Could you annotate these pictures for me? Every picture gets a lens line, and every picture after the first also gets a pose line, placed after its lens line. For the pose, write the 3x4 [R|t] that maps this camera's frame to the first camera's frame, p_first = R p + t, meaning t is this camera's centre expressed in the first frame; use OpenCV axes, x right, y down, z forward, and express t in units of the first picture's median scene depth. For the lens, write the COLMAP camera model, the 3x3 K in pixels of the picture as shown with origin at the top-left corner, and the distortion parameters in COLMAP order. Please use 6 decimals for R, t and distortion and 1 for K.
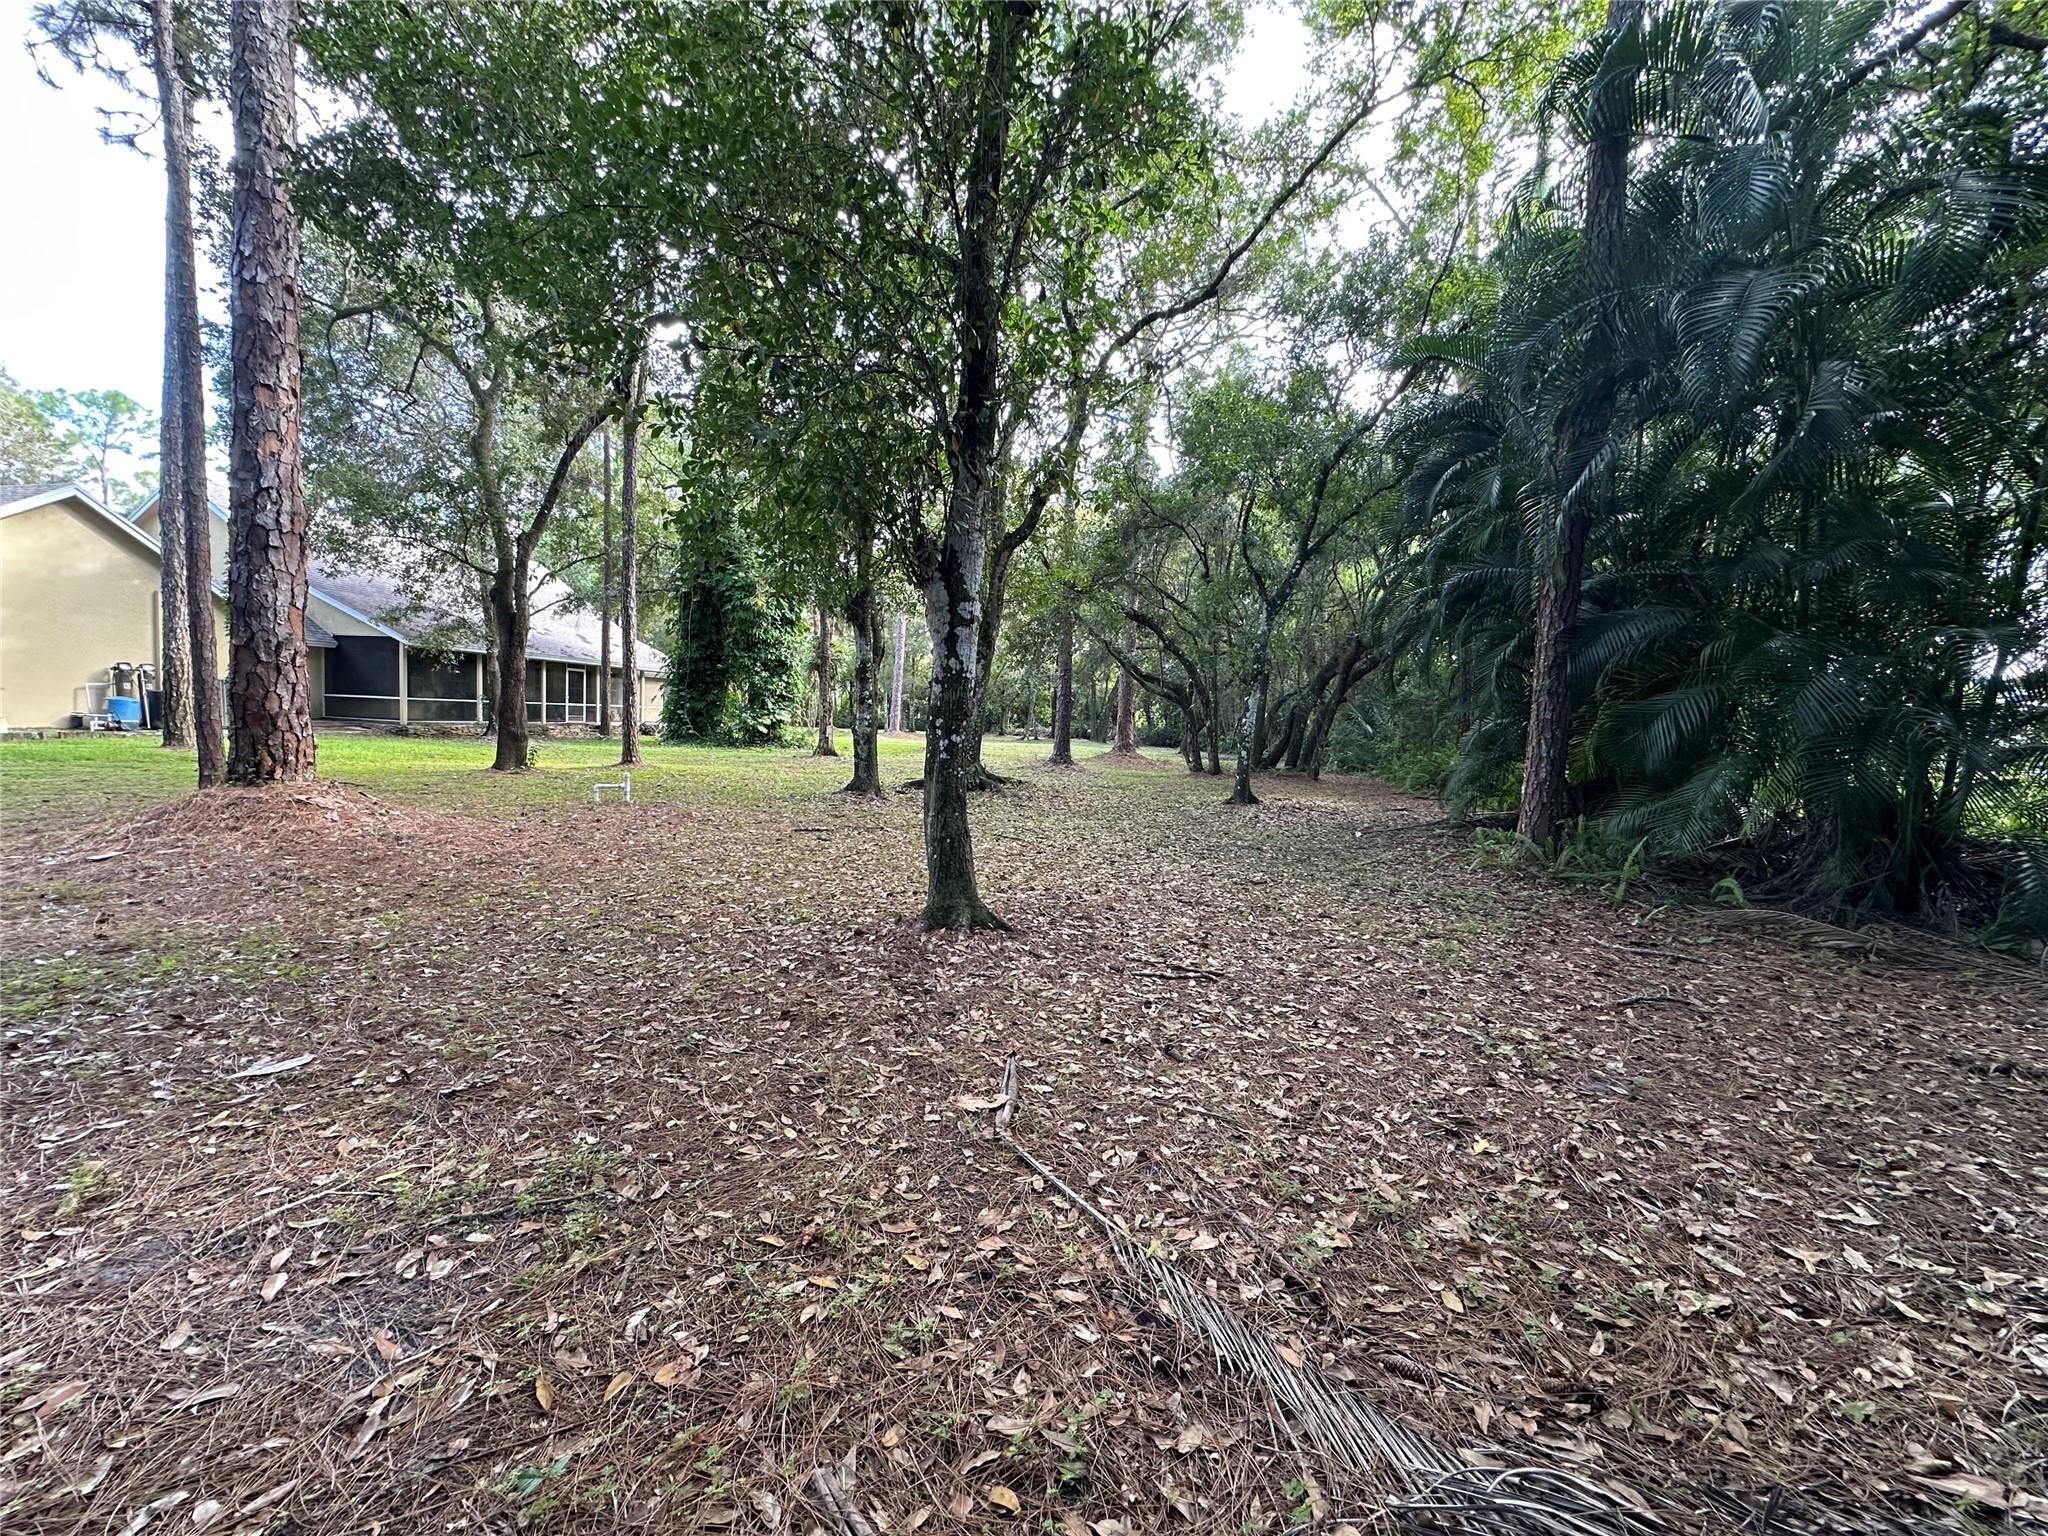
lens RADIAL K [[817.3, 0, 1024.0], [0, 817.3, 768.0], [0, 0, 1]] dist [0.001447, 0.000377]
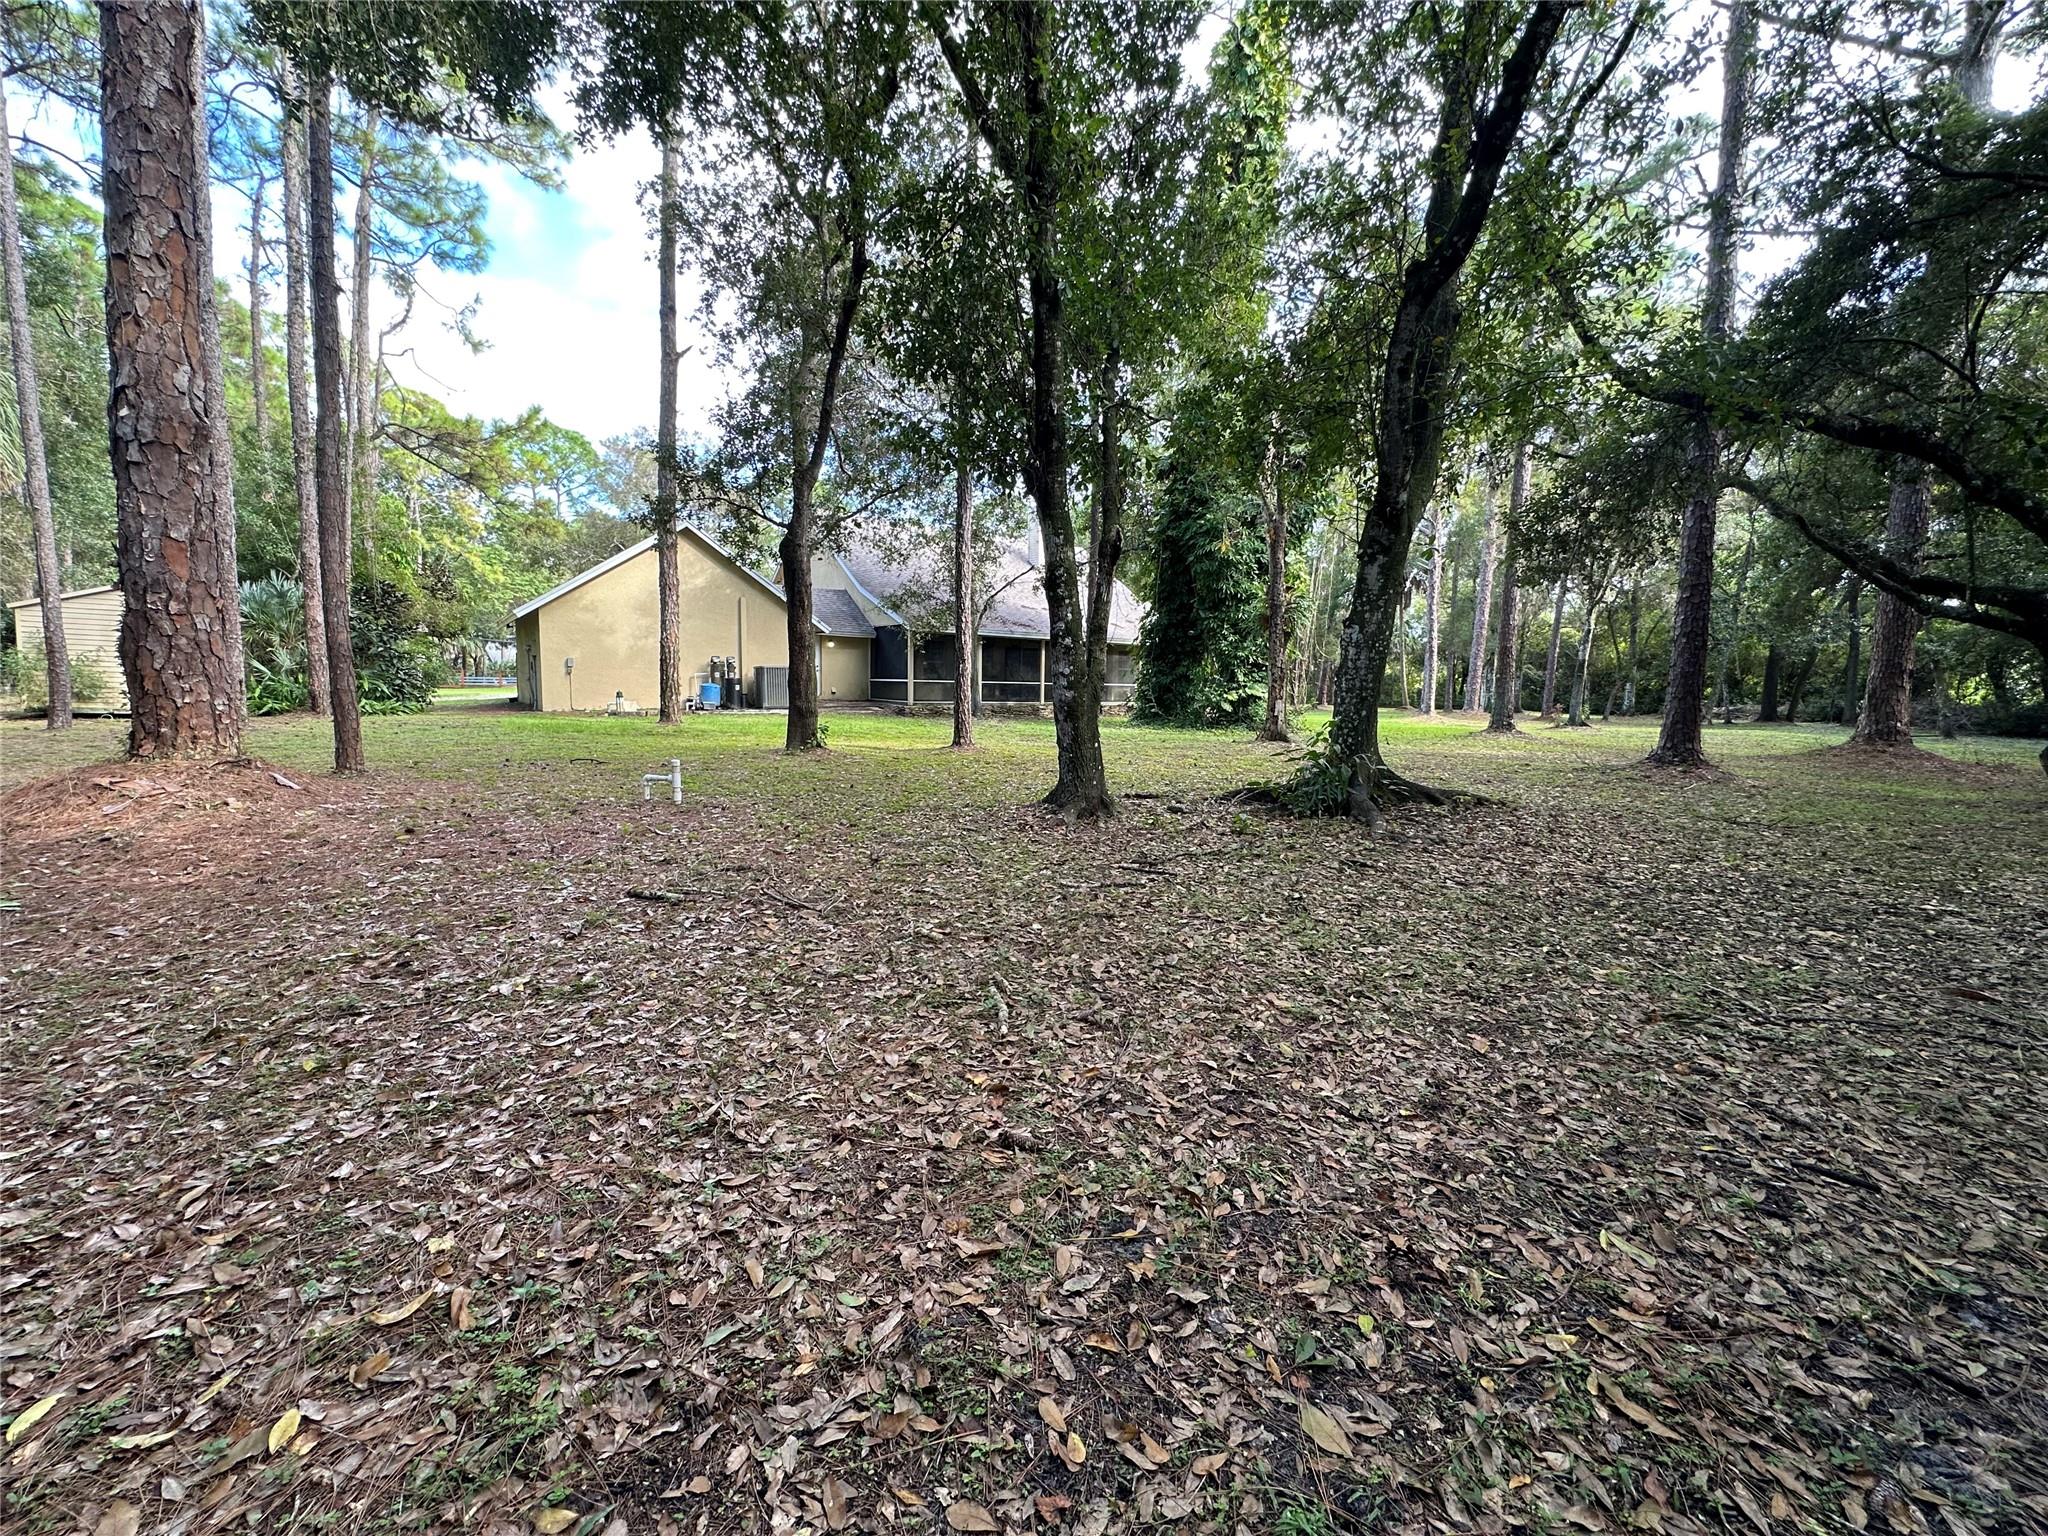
lens RADIAL K [[817.3, 0, 1024.0], [0, 817.3, 768.0], [0, 0, 1]] dist [0.001447, 0.000377]
pose [[0.744074, 0.041257, -0.666822, 0.079206], [-0.028112, 0.999141, 0.030448, -0.007106], [0.667505, -0.003910, 0.744595, 0.305296]]
